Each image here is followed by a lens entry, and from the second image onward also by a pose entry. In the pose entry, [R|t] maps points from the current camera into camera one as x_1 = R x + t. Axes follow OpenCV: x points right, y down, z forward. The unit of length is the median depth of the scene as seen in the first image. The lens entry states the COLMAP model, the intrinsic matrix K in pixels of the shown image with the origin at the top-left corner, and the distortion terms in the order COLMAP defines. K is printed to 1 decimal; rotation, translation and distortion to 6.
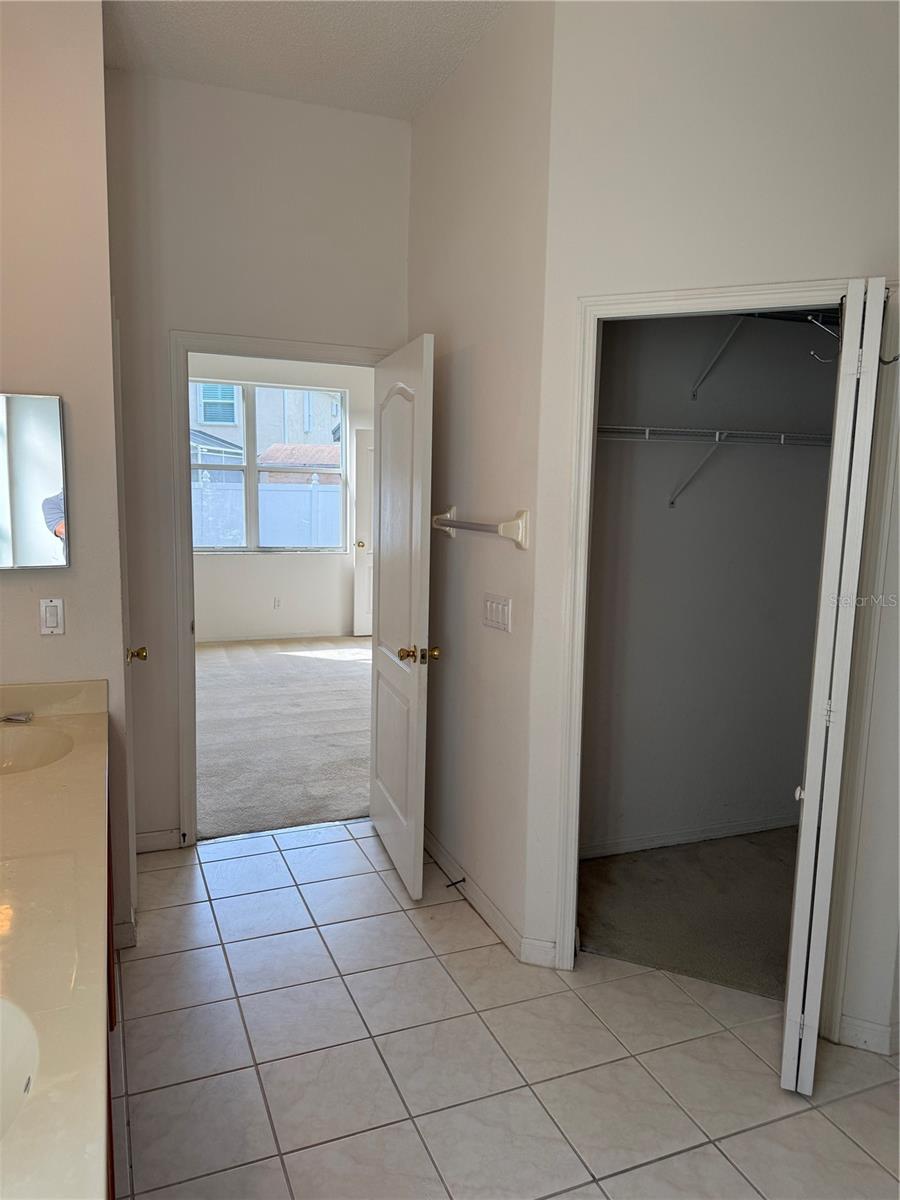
lens RADIAL K [[851.1, 0, 452.2], [0, 851.1, 604.8], [0, 0, 1]] dist [0.034425, -0.004536]
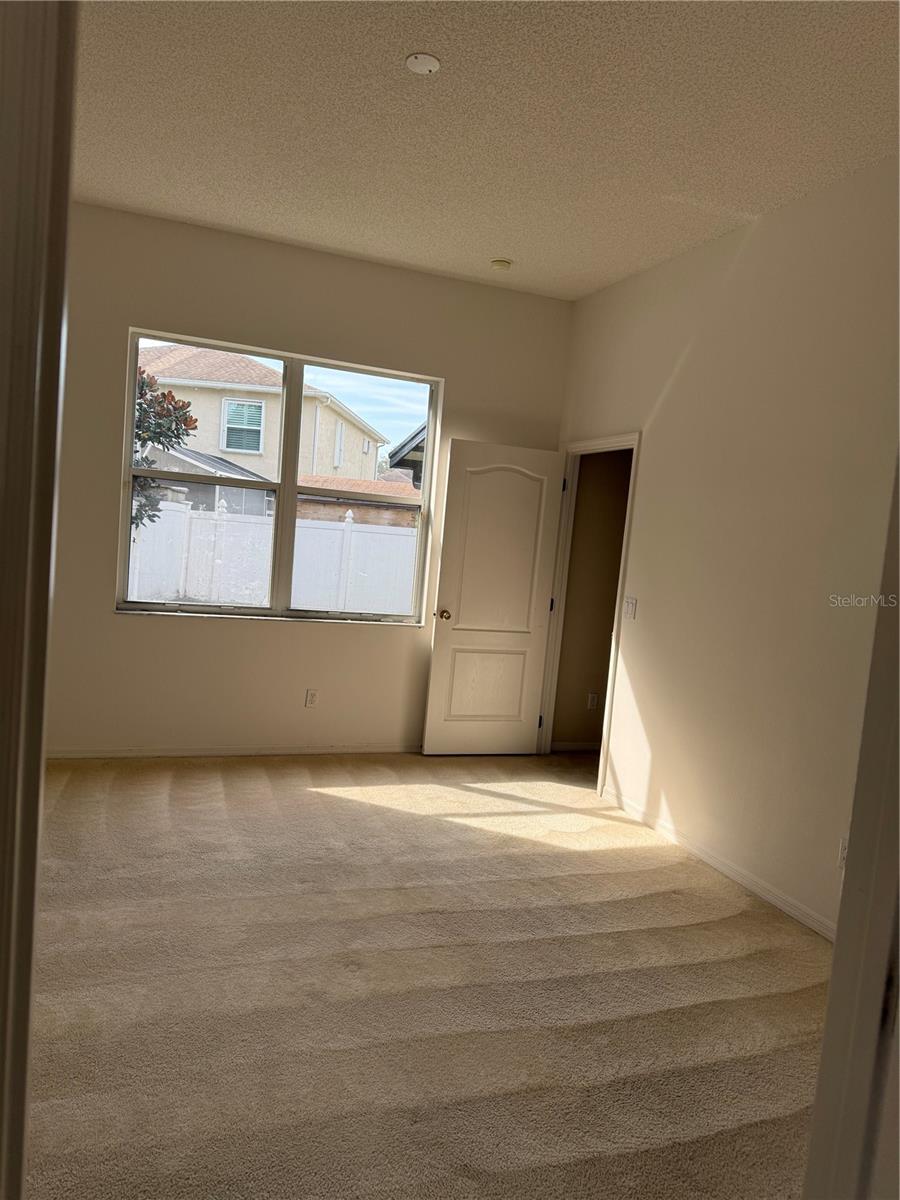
lens RADIAL K [[851.1, 0, 449.0], [0, 851.1, 596.8], [0, 0, 1]] dist [0.034425, -0.004536]
pose [[0.997621, 0.067031, -0.016095, -0.095543], [-0.067940, 0.995579, -0.064862, -0.043282], [0.011676, 0.065801, 0.997764, 0.354549]]
